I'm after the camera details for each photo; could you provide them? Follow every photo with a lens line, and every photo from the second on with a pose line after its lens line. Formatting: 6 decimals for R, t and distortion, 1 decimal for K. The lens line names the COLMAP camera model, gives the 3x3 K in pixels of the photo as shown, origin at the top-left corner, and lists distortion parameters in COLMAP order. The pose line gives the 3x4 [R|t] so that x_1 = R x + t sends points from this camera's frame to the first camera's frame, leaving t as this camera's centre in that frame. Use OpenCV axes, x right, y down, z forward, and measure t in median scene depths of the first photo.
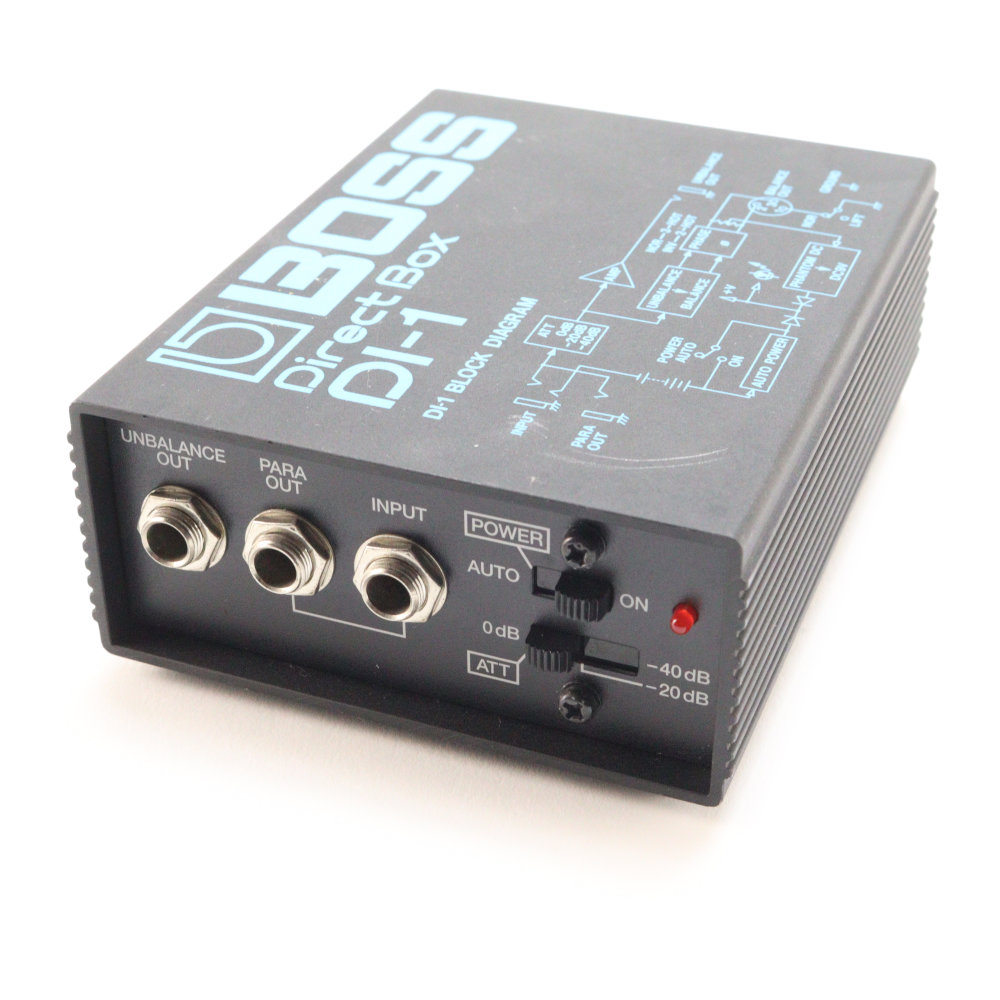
lens RADIAL K [[1959.1, 0, 491.8], [0, 1959.1, 500.1], [0, 0, 1]] dist [-0.048744, 0.000000]
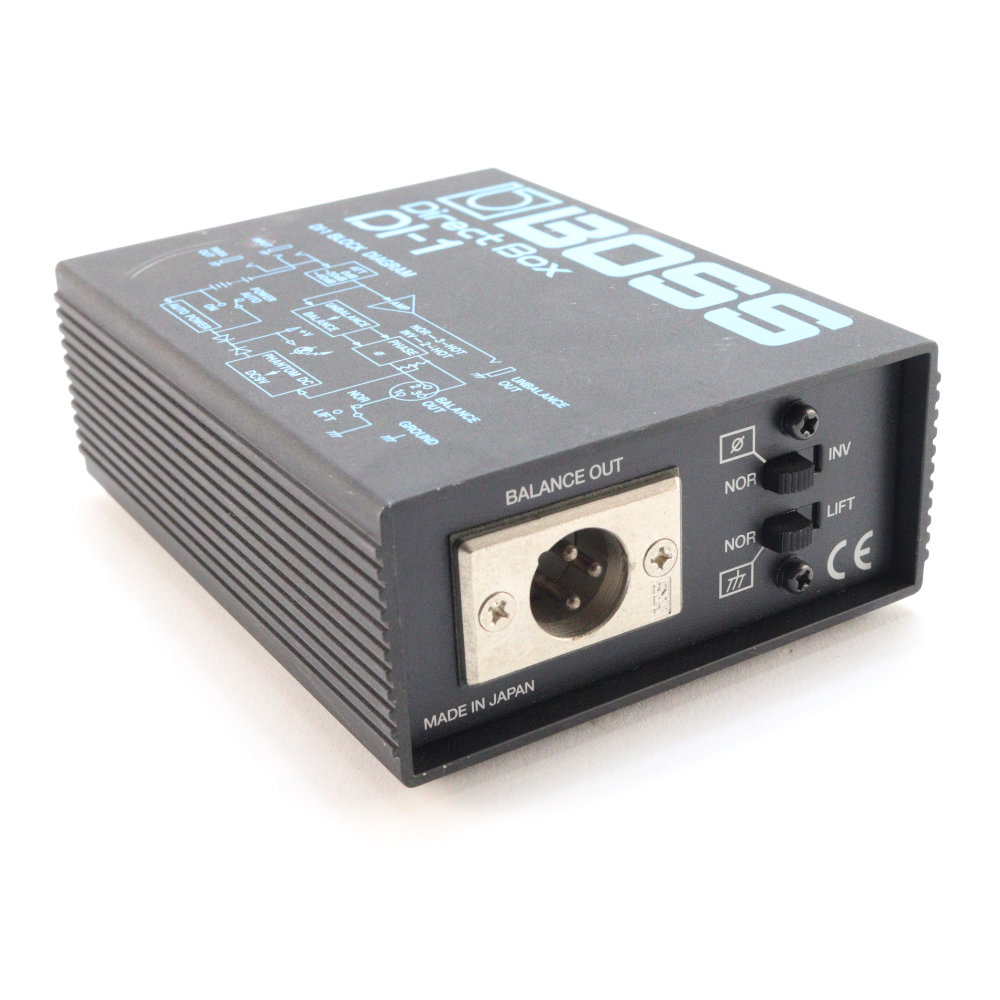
lens RADIAL K [[1822.1, 0, 496.3], [0, 1822.1, 498.9], [0, 0, 1]] dist [-0.151211, 0.000000]
pose [[-0.599476, 0.375803, -0.706682, 0.781903], [-0.391343, 0.632566, 0.668364, -0.742706], [0.698197, 0.677224, -0.232140, 1.358682]]
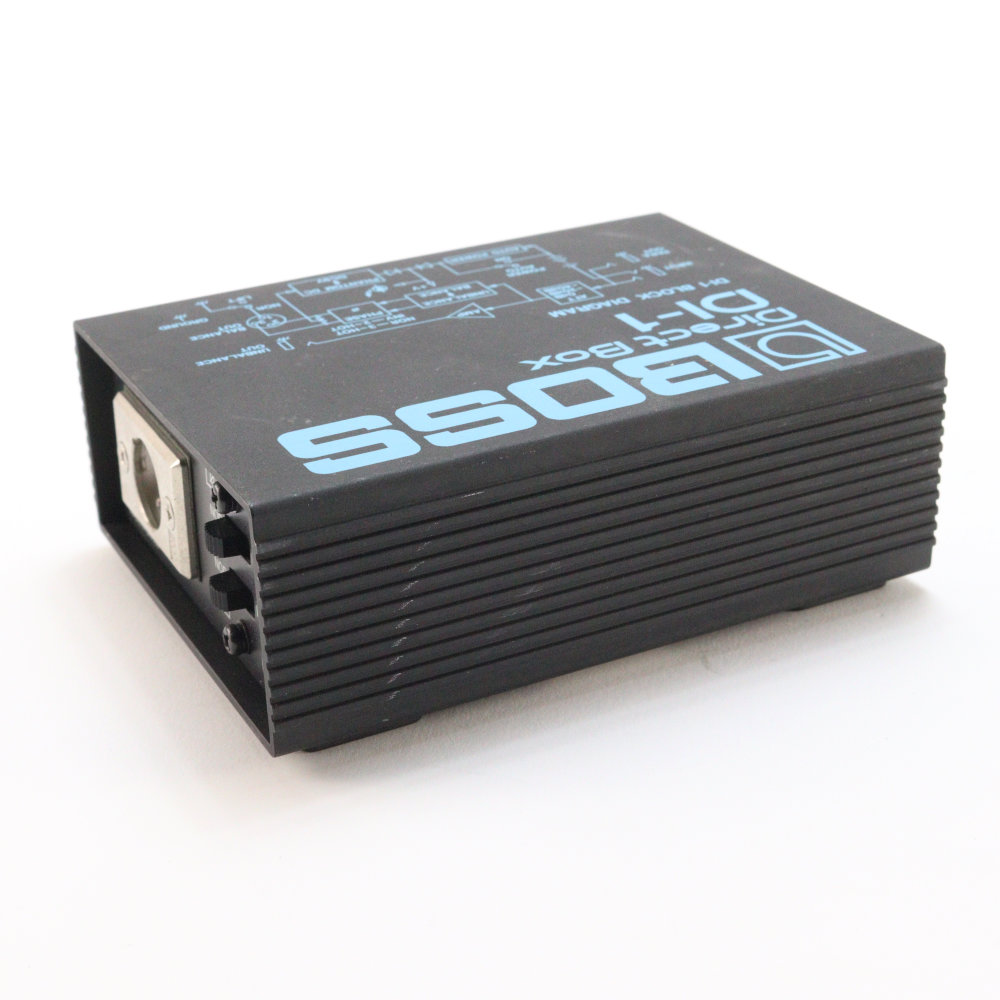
lens RADIAL K [[1959.1, 0, 495.6], [0, 1959.1, 500.2], [0, 0, 1]] dist [-0.048744, 0.000000]
pose [[-0.749395, -0.255756, 0.610734, -0.719728], [0.386181, 0.580421, 0.716921, -0.912784], [-0.537839, 0.773111, -0.336197, 1.503909]]
